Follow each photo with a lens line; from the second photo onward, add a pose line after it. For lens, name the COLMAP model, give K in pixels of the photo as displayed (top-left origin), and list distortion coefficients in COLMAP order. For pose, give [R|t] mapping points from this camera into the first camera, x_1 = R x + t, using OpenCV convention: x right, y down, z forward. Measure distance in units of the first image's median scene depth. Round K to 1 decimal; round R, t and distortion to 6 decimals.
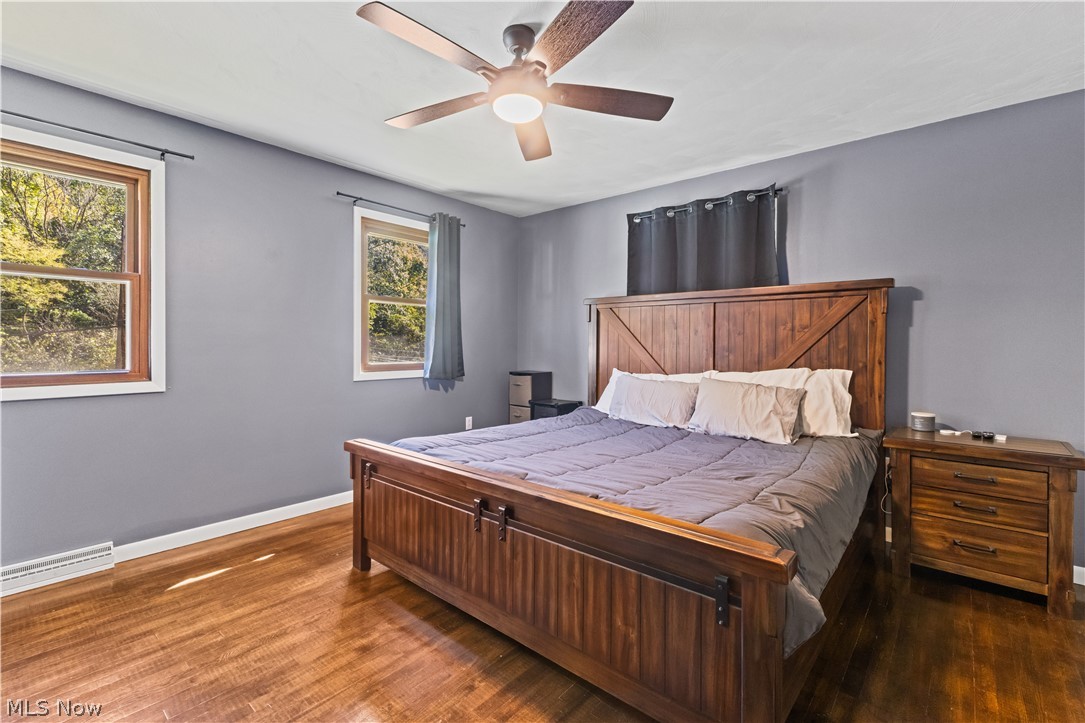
lens RADIAL K [[490.1, 0, 542.3], [0, 490.1, 349.9], [0, 0, 1]] dist [0.015644, -0.005301]
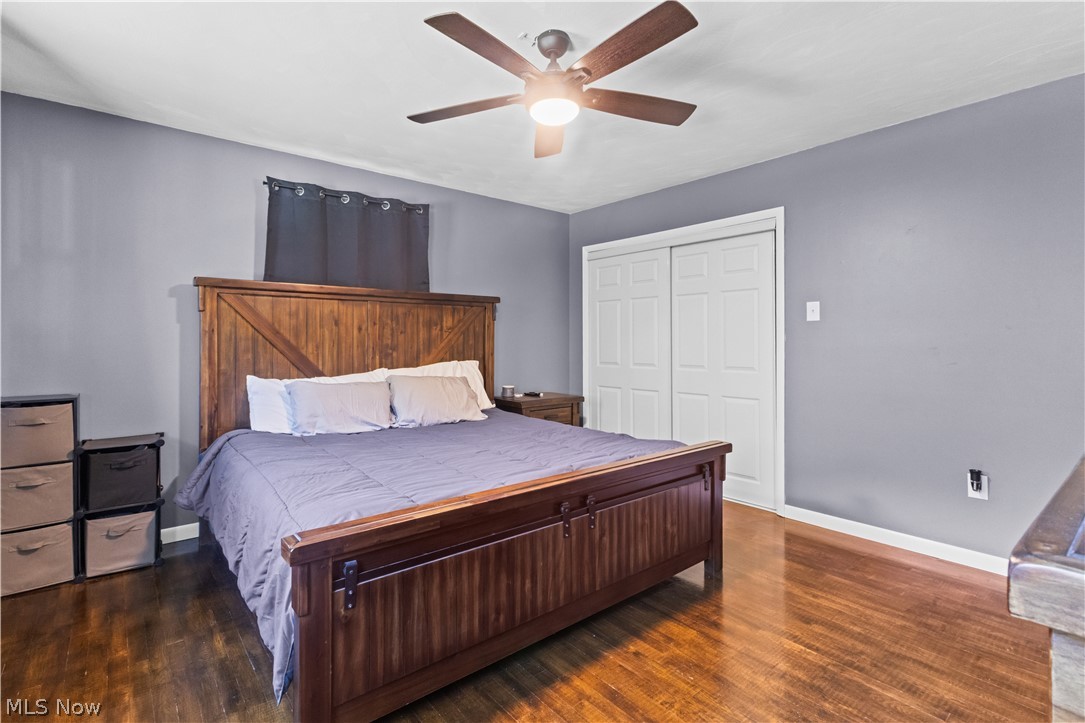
lens RADIAL K [[515.2, 0, 546.8], [0, 515.2, 344.2], [0, 0, 1]] dist [0.003133, 0.000169]
pose [[0.149974, -0.008413, 0.988654, -0.716769], [0.015251, 0.999865, 0.006194, -0.010011], [-0.988572, 0.014149, 0.150082, 0.555261]]
